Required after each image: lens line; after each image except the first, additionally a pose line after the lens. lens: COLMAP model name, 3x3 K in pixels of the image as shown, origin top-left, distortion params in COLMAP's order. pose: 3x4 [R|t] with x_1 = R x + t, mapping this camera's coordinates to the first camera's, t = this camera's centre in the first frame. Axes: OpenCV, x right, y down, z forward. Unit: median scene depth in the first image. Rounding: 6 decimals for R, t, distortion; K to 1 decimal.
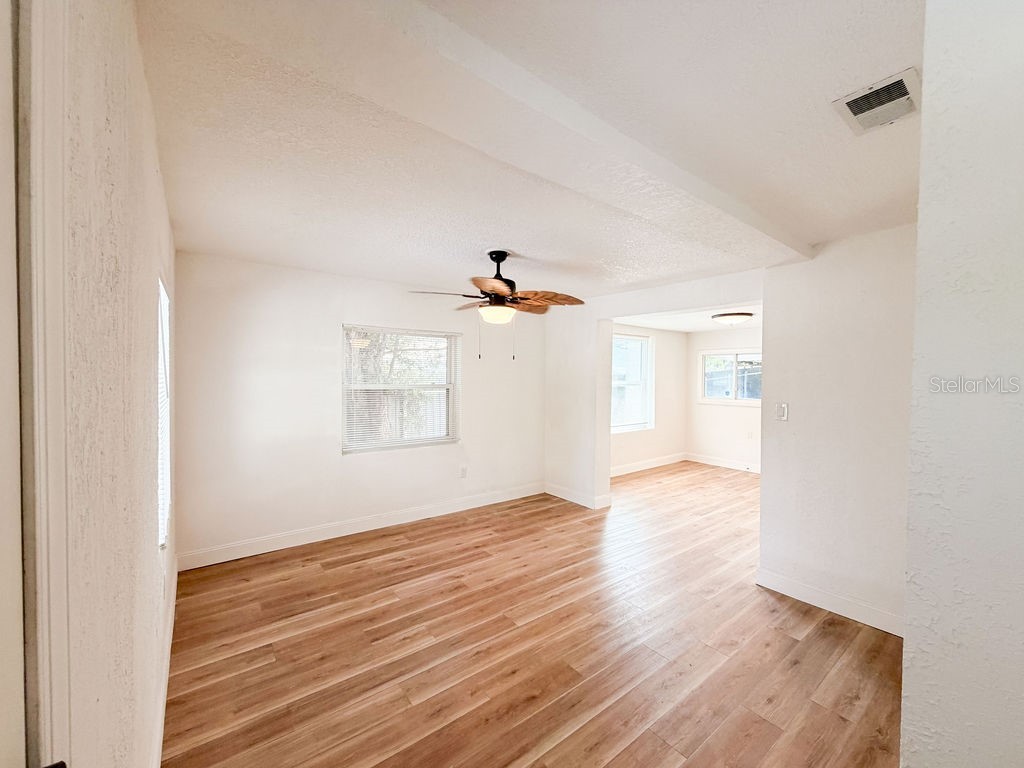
lens RADIAL K [[409.3, 0, 516.4], [0, 409.3, 386.8], [0, 0, 1]] dist [-0.000326, 0.000797]
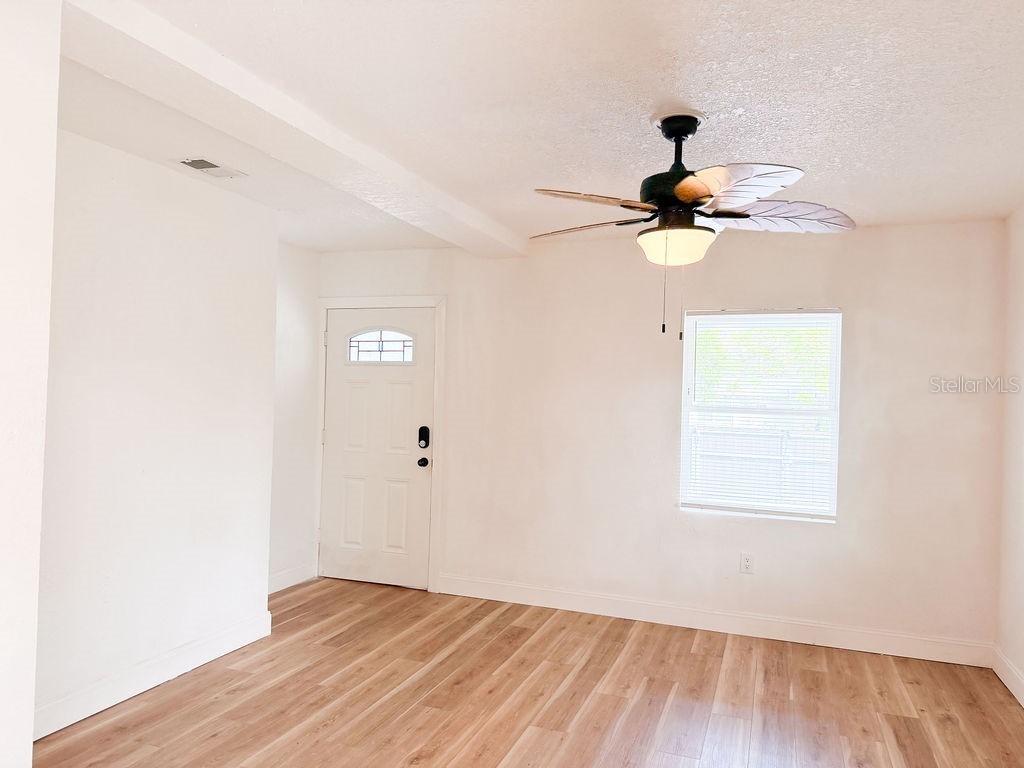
lens RADIAL K [[709.2, 0, 512.8], [0, 709.2, 382.0], [0, 0, 1]] dist [-0.002358, -0.001325]
pose [[-0.847501, -0.042764, -0.529068, 0.750620], [-0.047066, 0.998877, -0.005344, -0.002156], [0.528703, 0.020372, -0.848563, 2.140931]]
